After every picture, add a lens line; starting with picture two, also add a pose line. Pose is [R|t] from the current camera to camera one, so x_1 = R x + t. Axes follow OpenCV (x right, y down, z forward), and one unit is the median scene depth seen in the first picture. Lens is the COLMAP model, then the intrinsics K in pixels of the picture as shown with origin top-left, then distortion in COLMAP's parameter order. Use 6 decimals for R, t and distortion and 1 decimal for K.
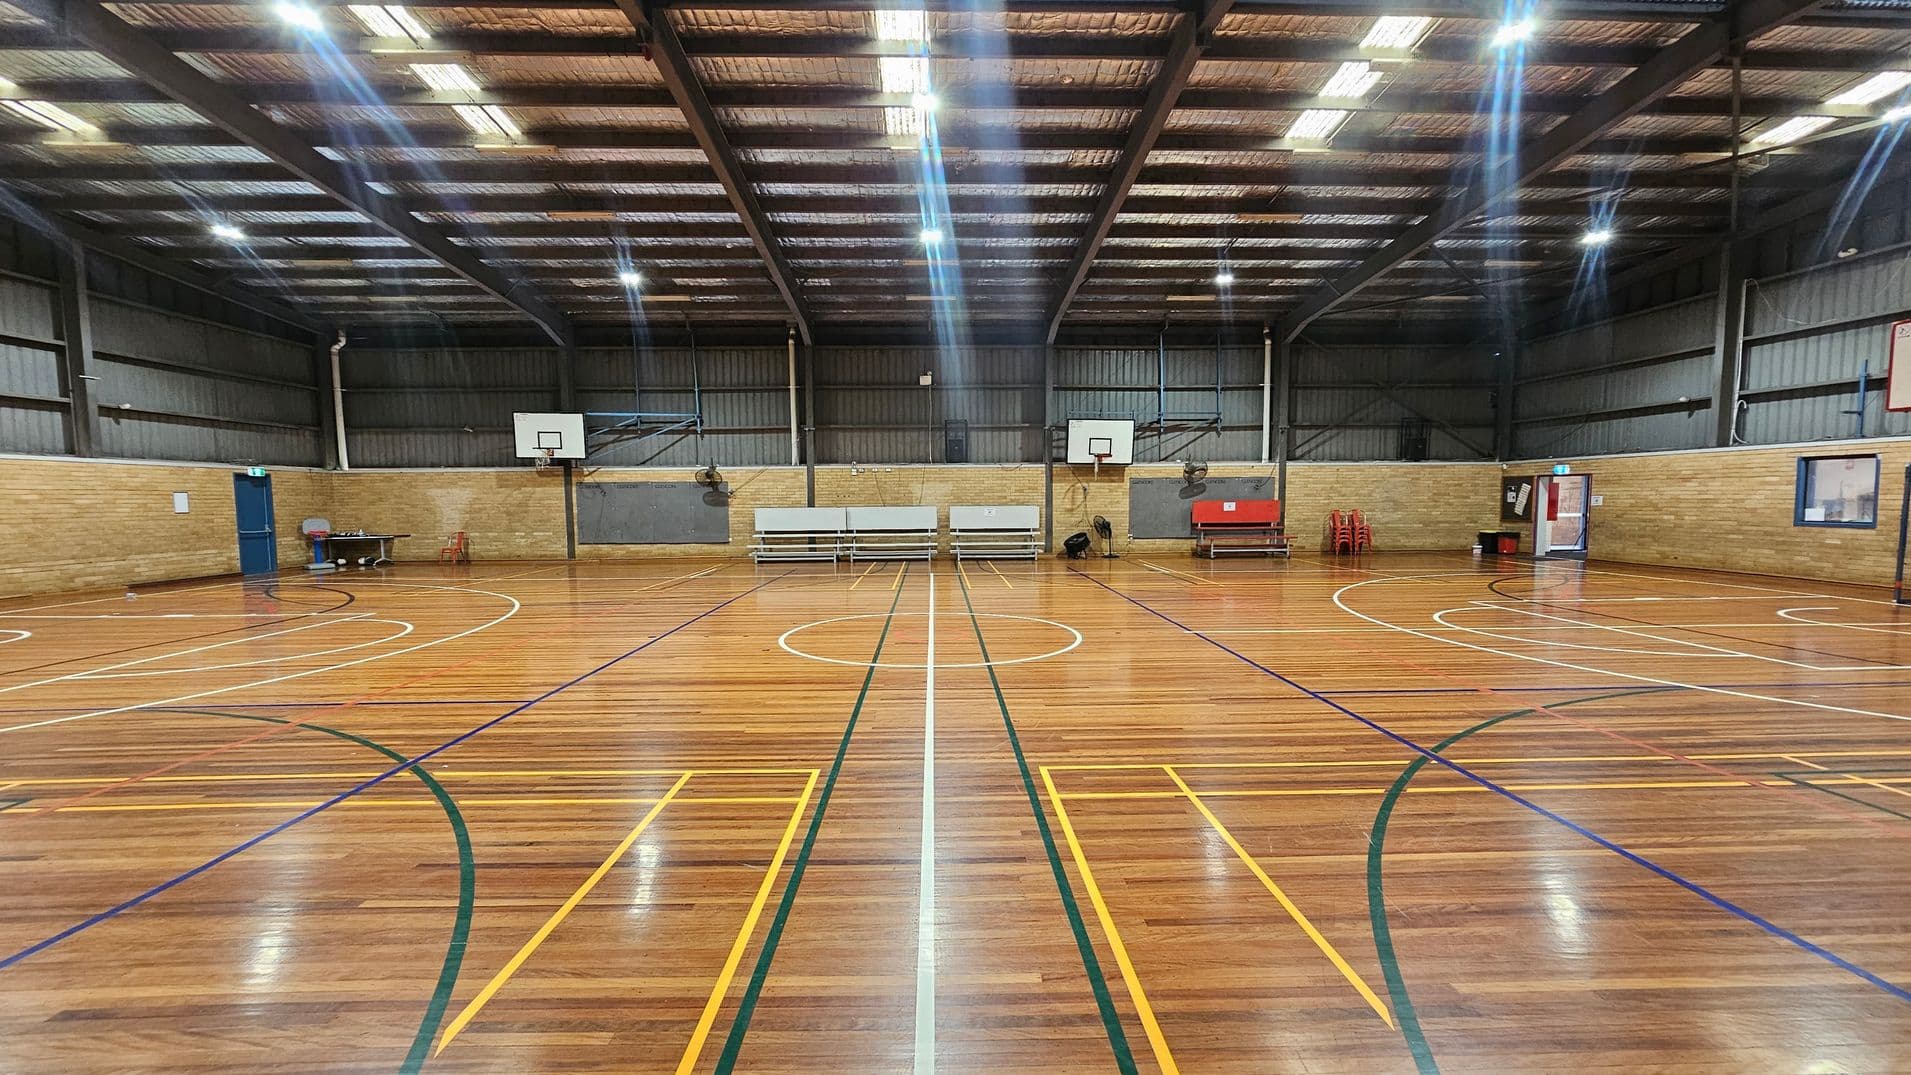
lens RADIAL K [[786.1, 0, 952.8], [0, 786.1, 564.2], [0, 0, 1]] dist [-0.003210, -0.000633]
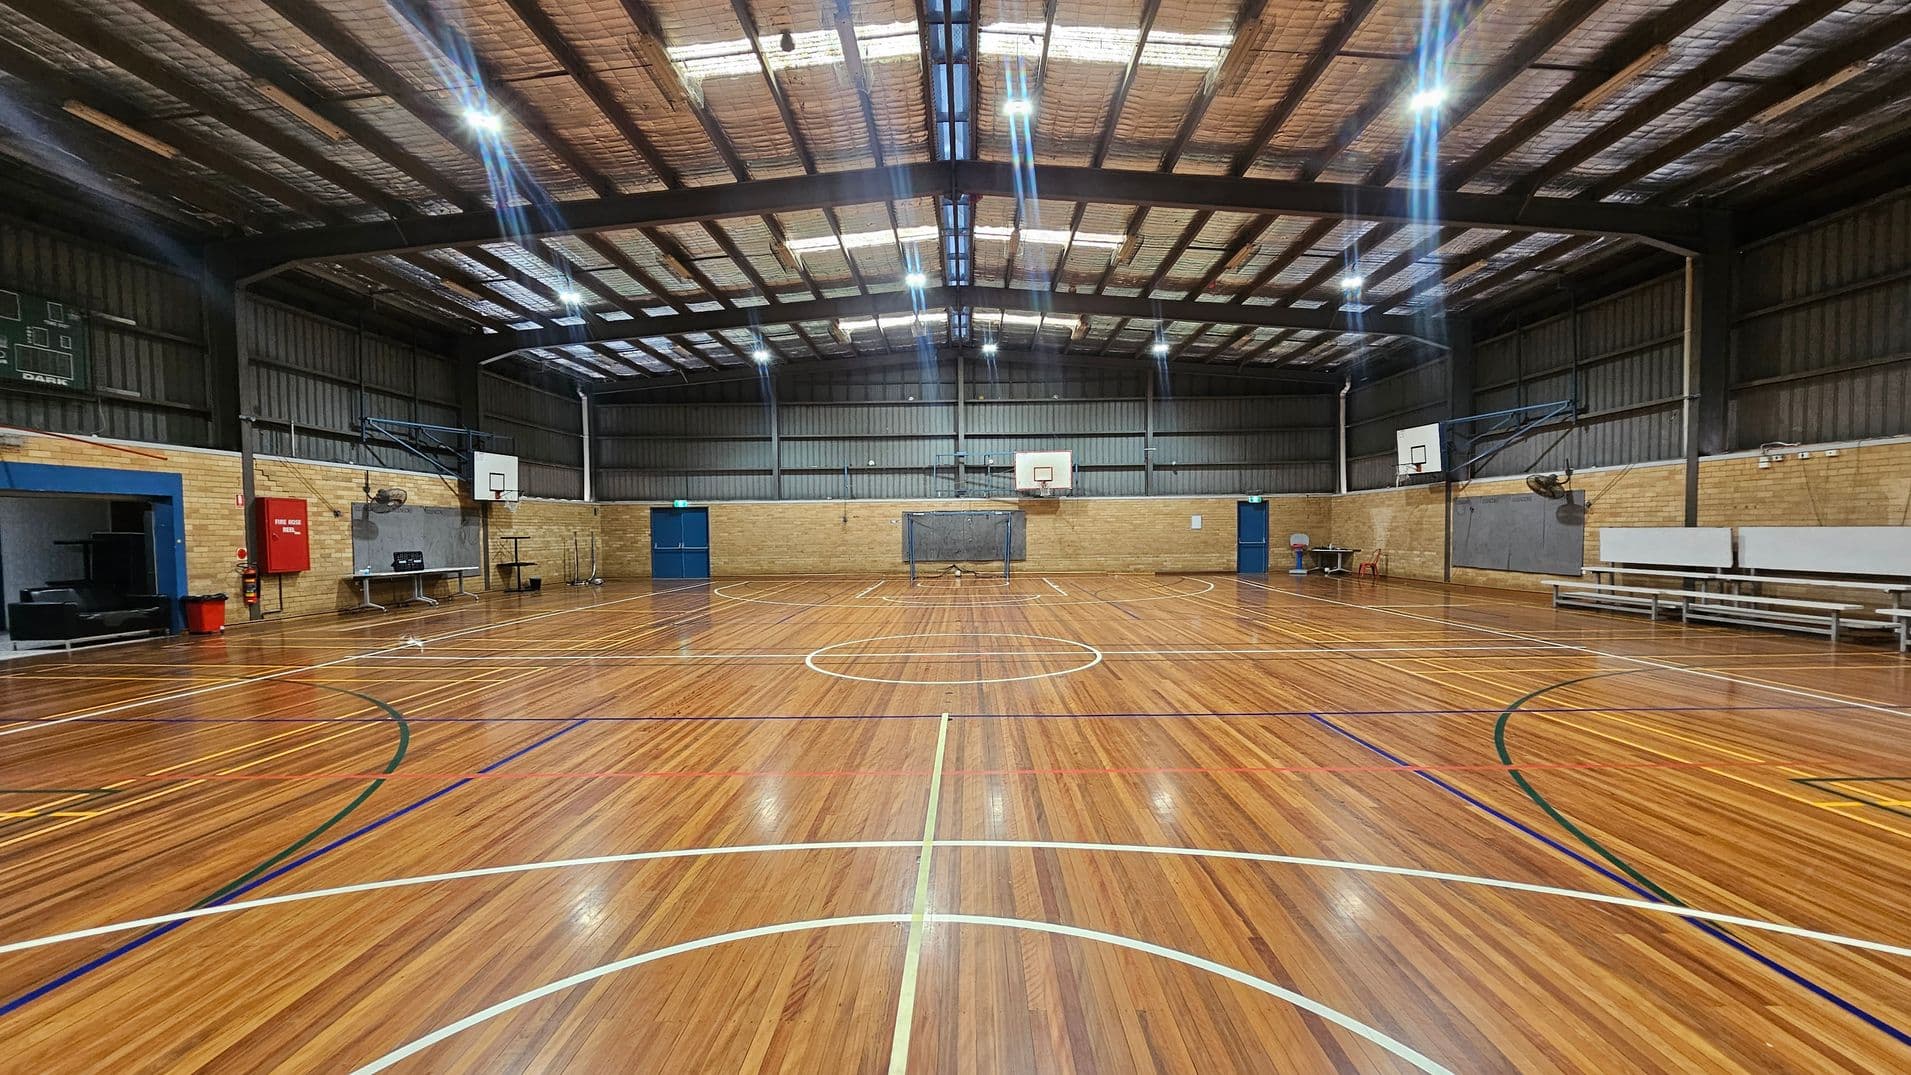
lens RADIAL K [[786.1, 0, 952.8], [0, 786.1, 564.2], [0, 0, 1]] dist [-0.003210, -0.000633]
pose [[-0.051327, 0.051136, -0.997372, 0.450875], [-0.071328, 0.995950, 0.054734, -0.036713], [0.996131, 0.073950, -0.047472, 0.476867]]
